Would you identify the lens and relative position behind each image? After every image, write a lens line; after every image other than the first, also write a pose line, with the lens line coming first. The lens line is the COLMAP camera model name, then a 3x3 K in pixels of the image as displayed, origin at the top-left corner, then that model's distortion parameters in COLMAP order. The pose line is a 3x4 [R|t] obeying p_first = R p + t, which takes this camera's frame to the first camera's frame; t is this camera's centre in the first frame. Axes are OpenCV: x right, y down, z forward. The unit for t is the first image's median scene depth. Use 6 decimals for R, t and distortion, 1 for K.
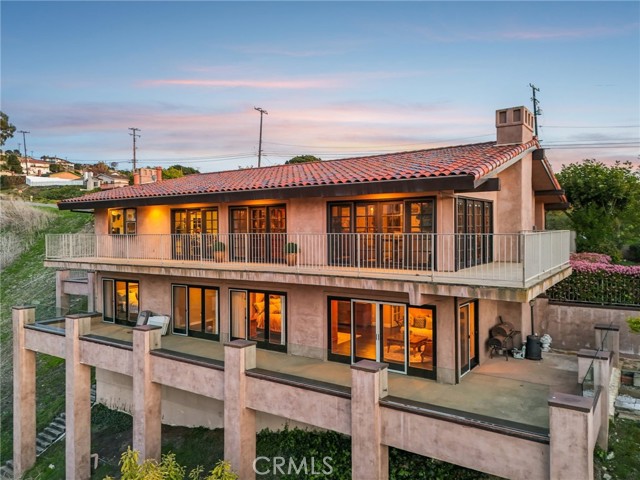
lens RADIAL K [[473.6, 0, 320.0], [0, 473.6, 243.4], [0, 0, 1]] dist [0.054619, -0.043801]
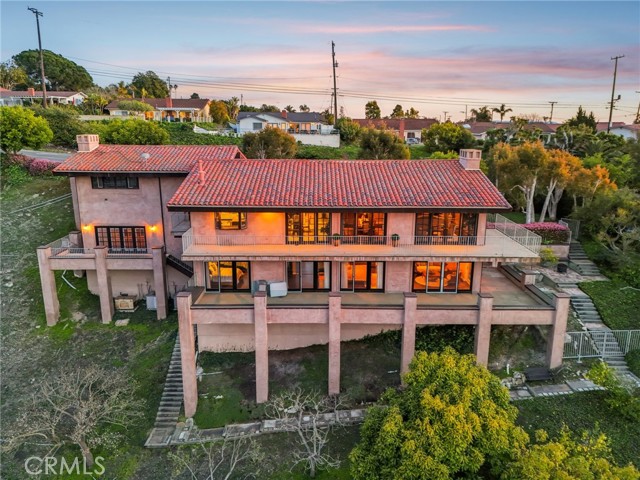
lens RADIAL K [[473.6, 0, 321.2], [0, 473.6, 243.1], [0, 0, 1]] dist [0.054619, -0.043801]
pose [[0.825685, -0.129119, 0.549157, -1.198226], [0.004712, 0.974999, 0.222159, -0.343925], [-0.564112, -0.180846, 0.805650, -0.269216]]
